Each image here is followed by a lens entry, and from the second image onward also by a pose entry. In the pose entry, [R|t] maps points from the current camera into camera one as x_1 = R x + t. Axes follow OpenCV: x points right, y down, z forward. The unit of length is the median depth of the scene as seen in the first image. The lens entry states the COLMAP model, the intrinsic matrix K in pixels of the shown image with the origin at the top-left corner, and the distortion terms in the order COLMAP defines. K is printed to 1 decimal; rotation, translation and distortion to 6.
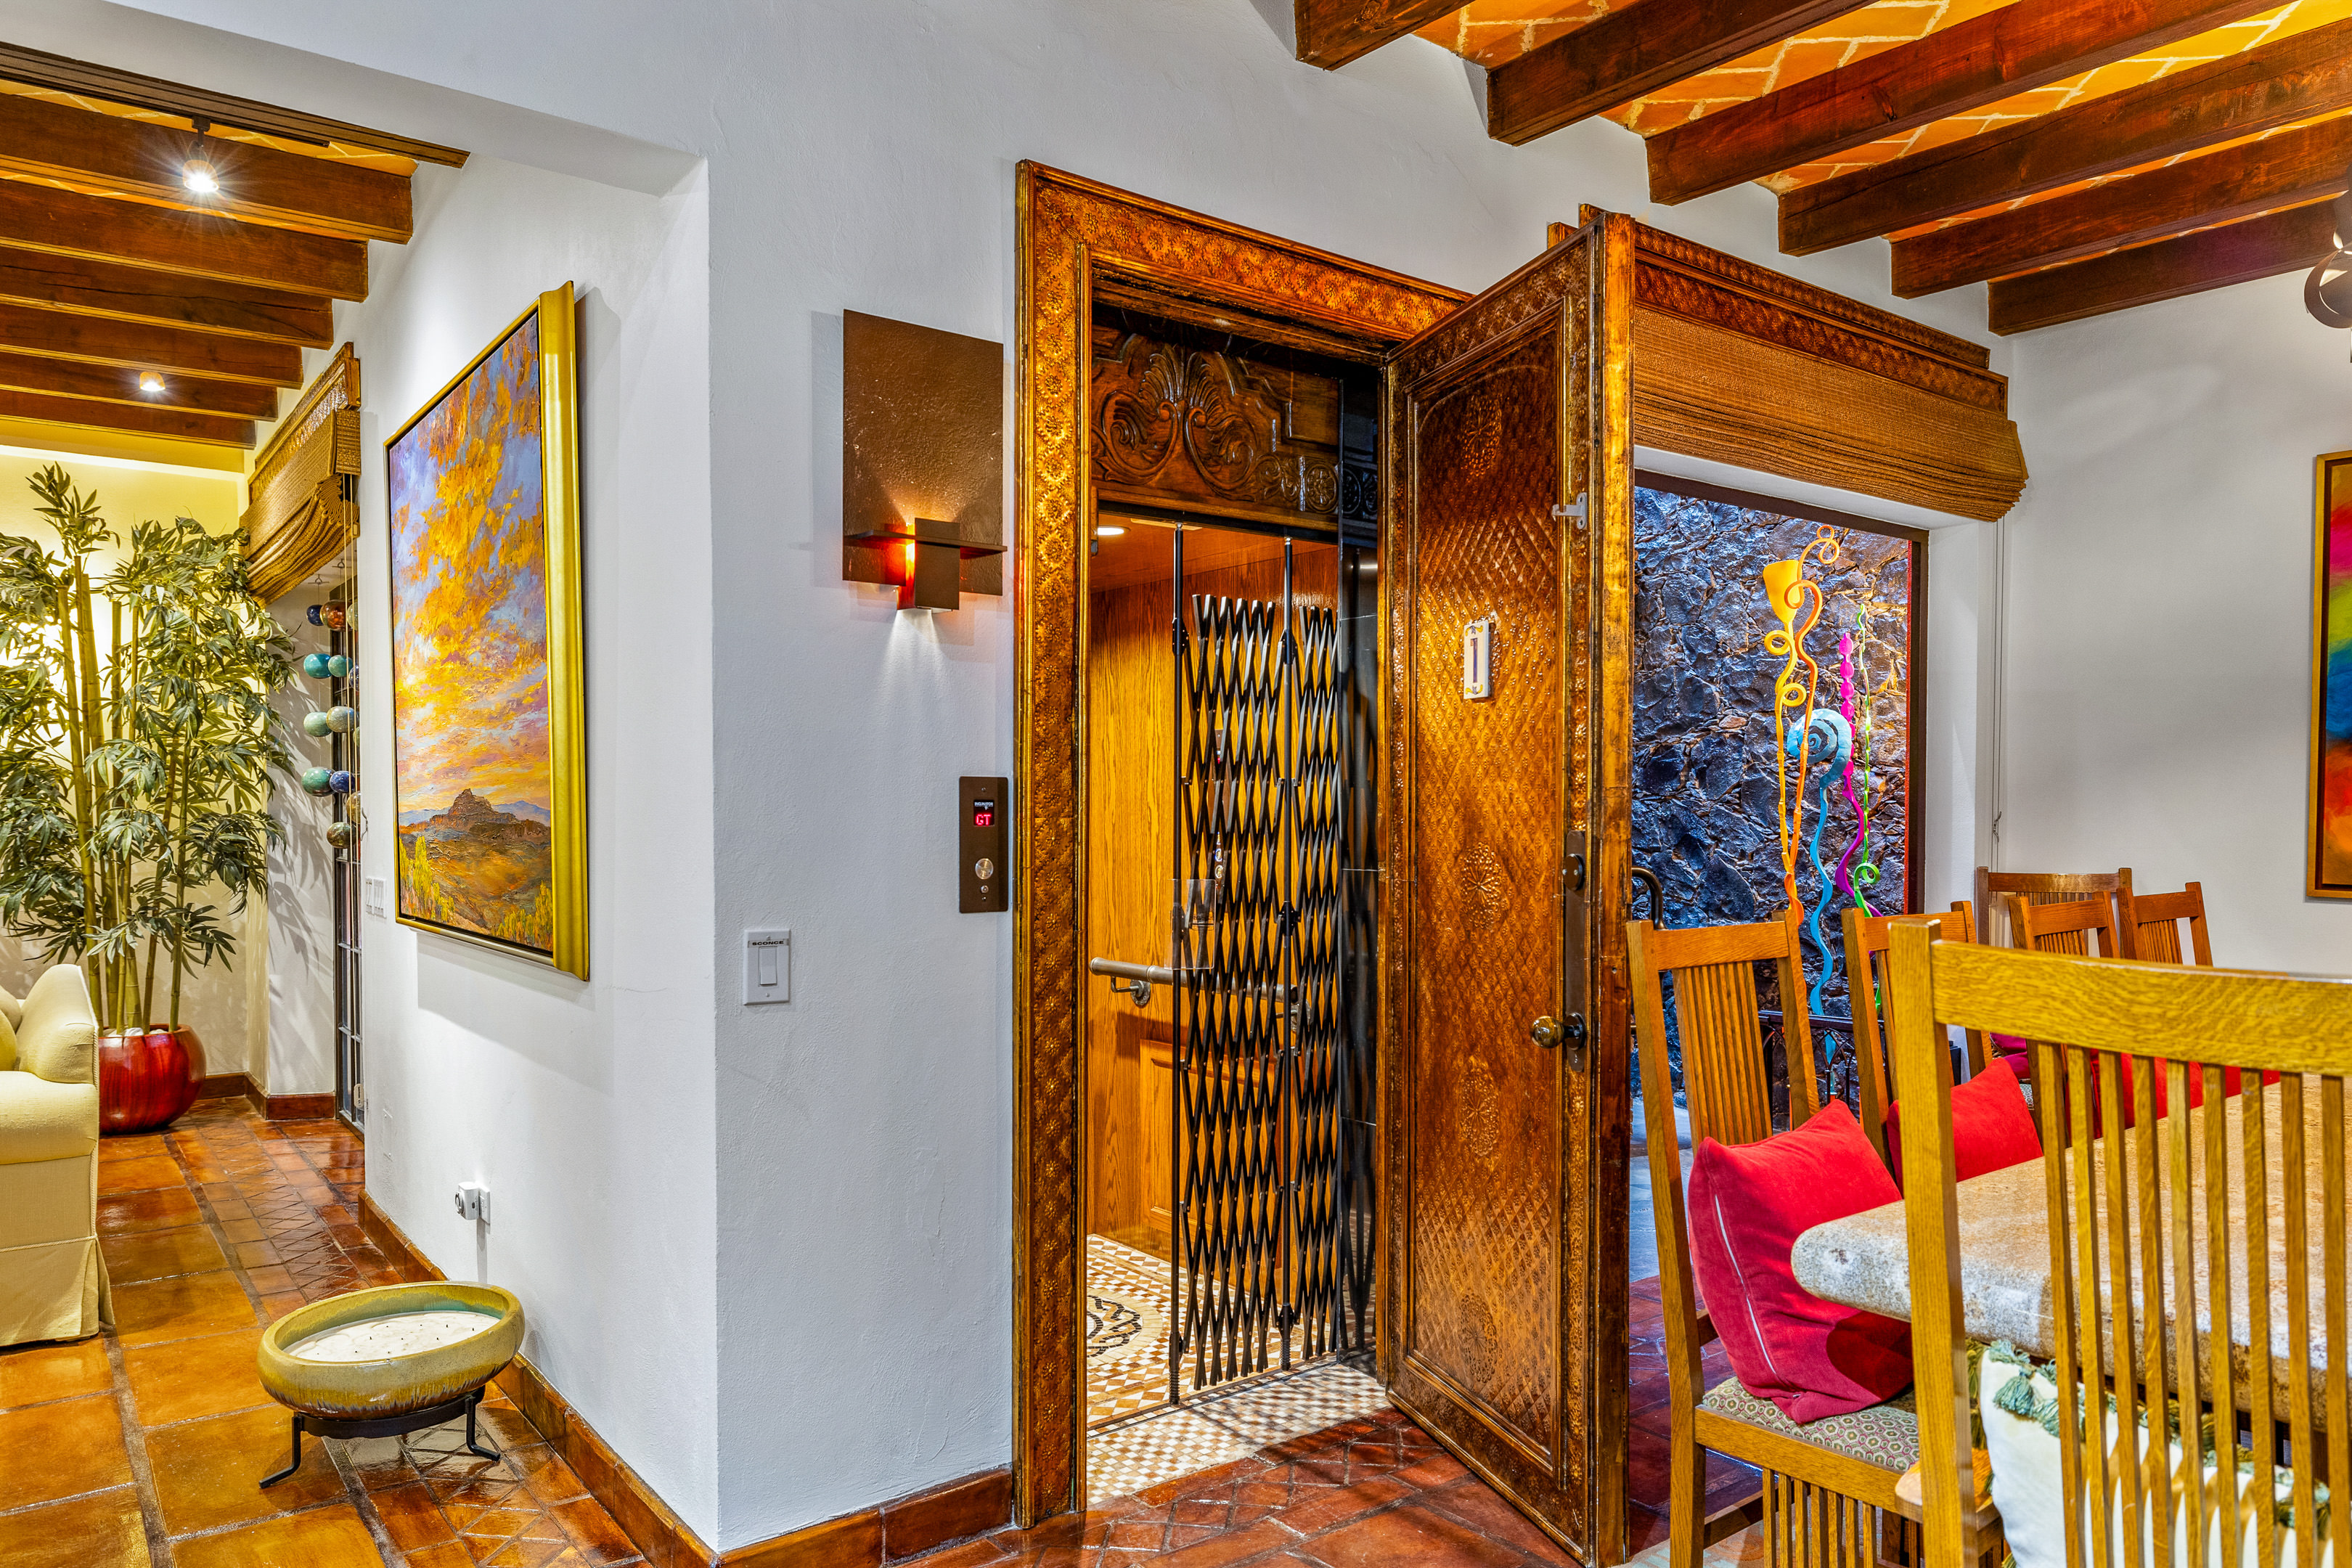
lens RADIAL K [[1562.2, 0, 1176.4], [0, 1562.2, 785.2], [0, 0, 1]] dist [-0.032256, -0.002244]
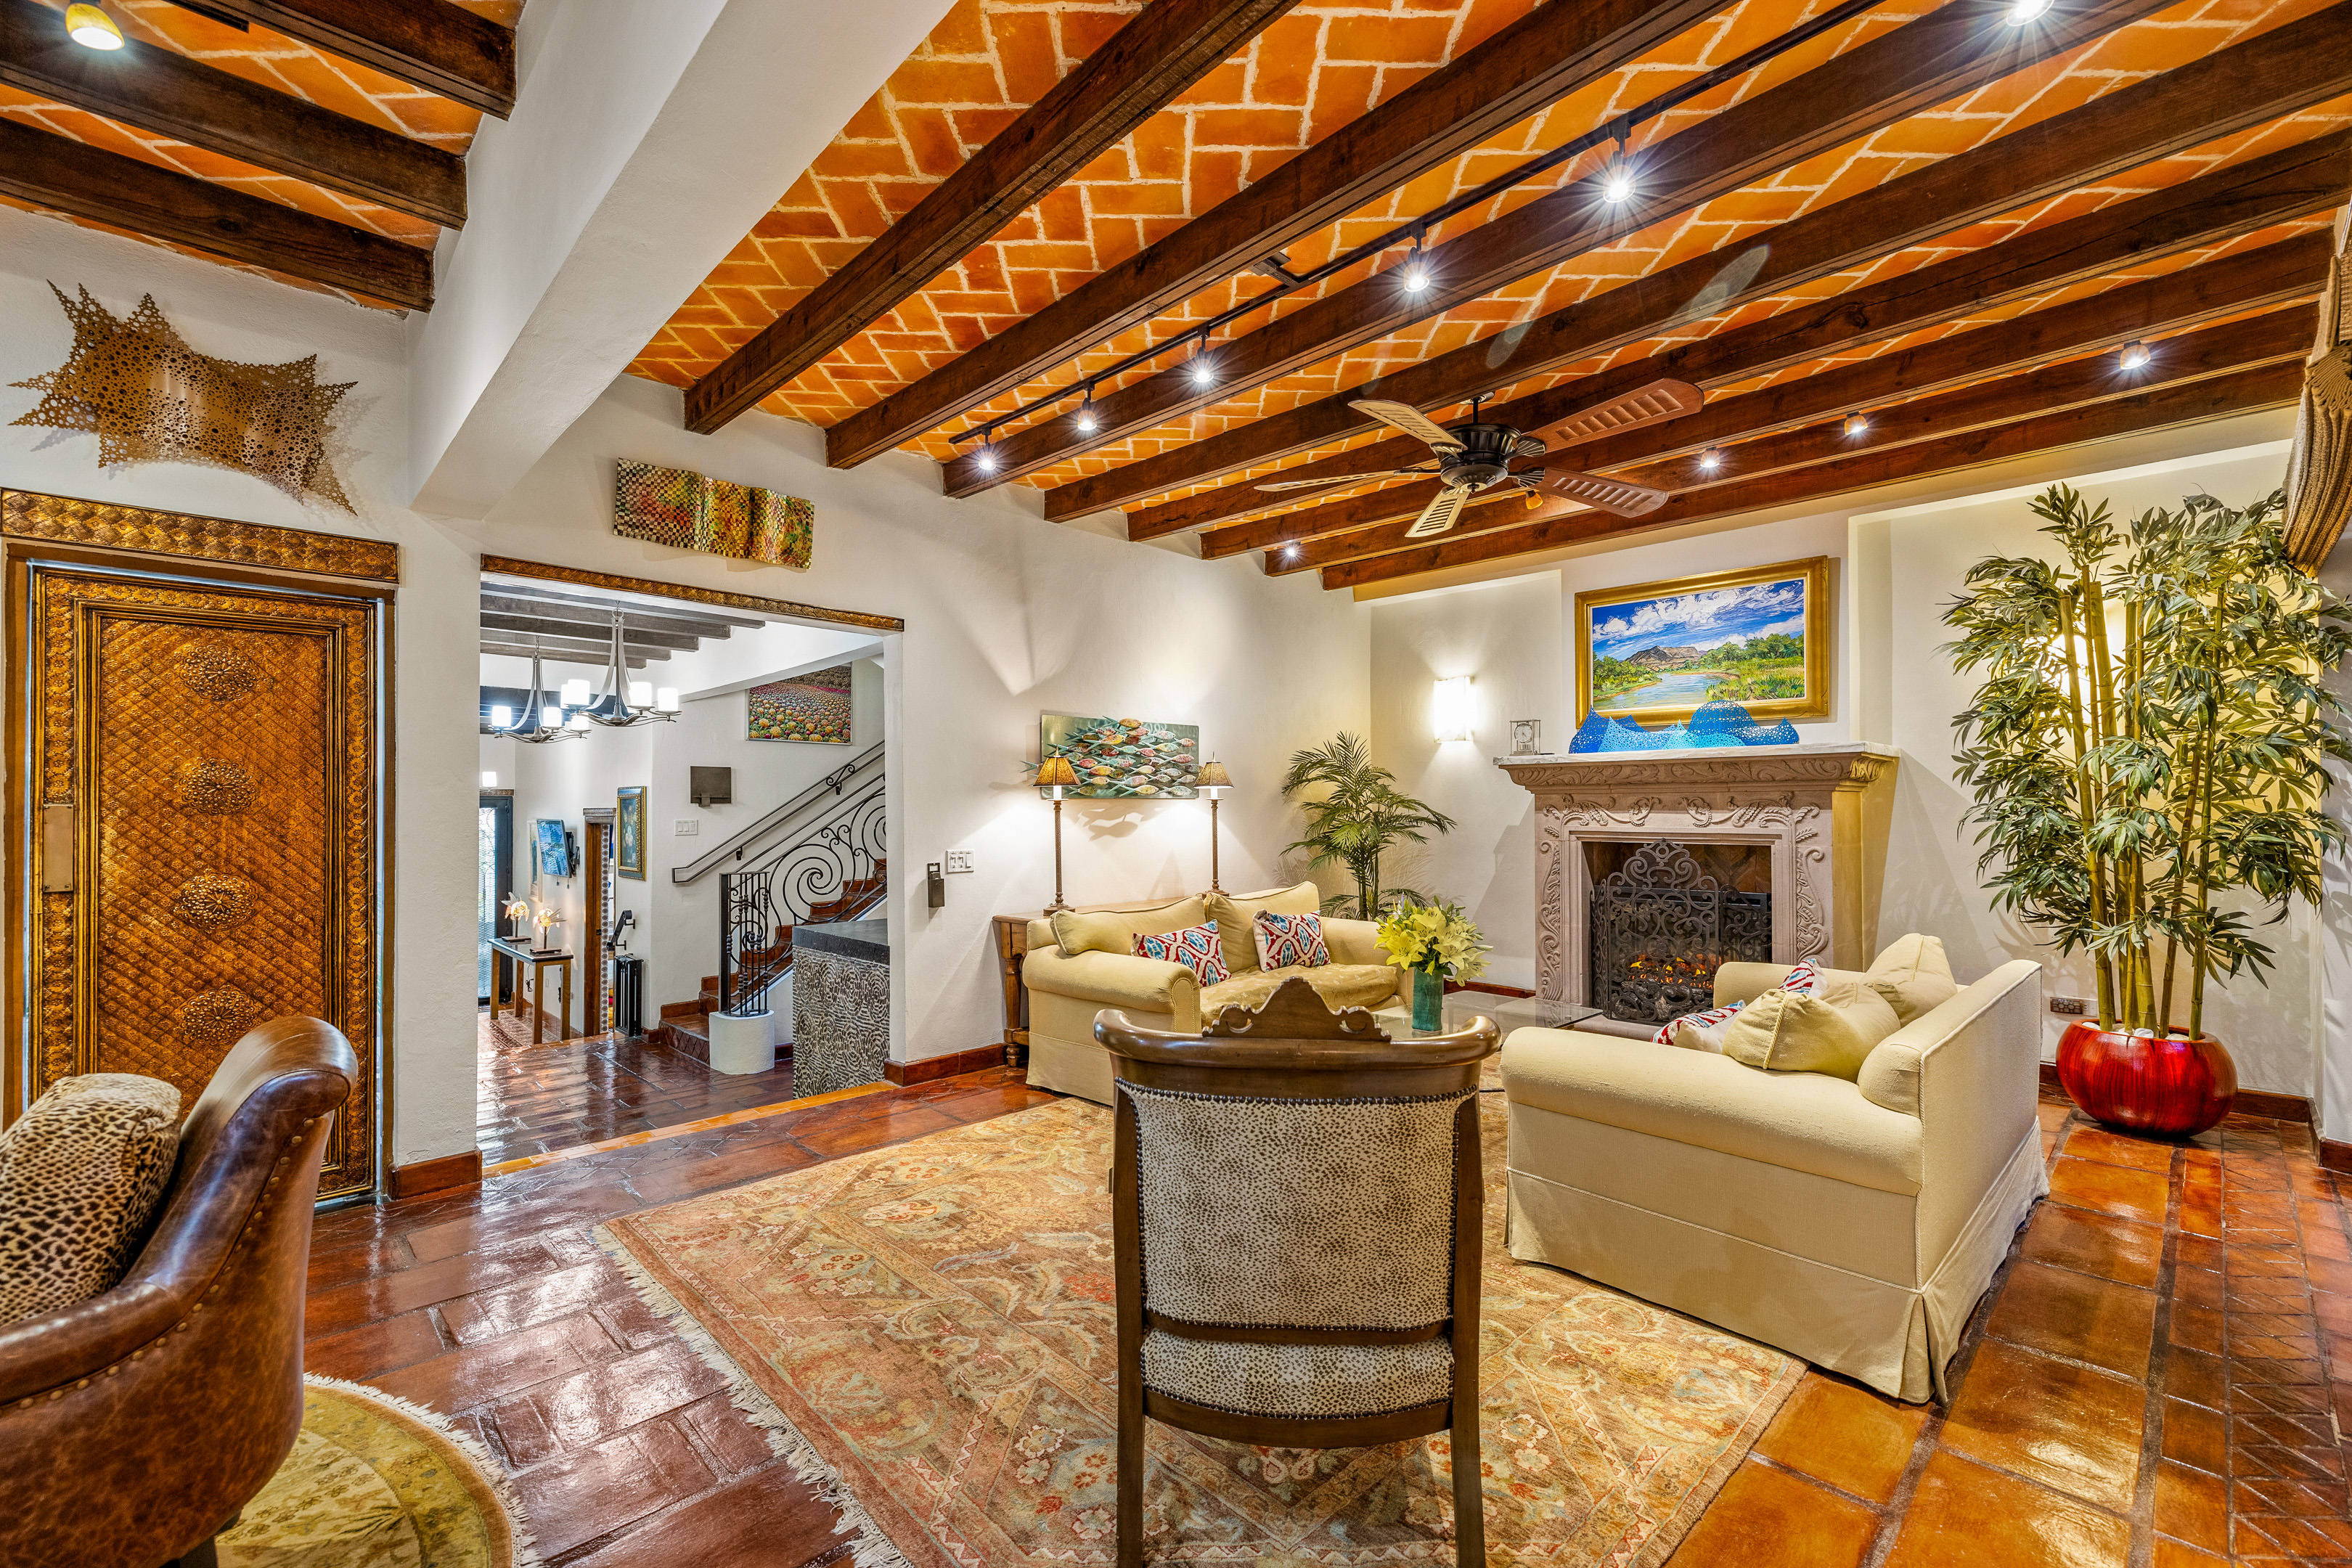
lens RADIAL K [[1027.0, 0, 1173.6], [0, 1027.0, 805.7], [0, 0, 1]] dist [-0.001434, -0.000762]
pose [[0.130740, -0.001357, -0.991416, -0.104223], [0.012322, 0.999924, 0.000257, 0.006844], [0.991340, -0.012250, 0.130746, 0.290689]]
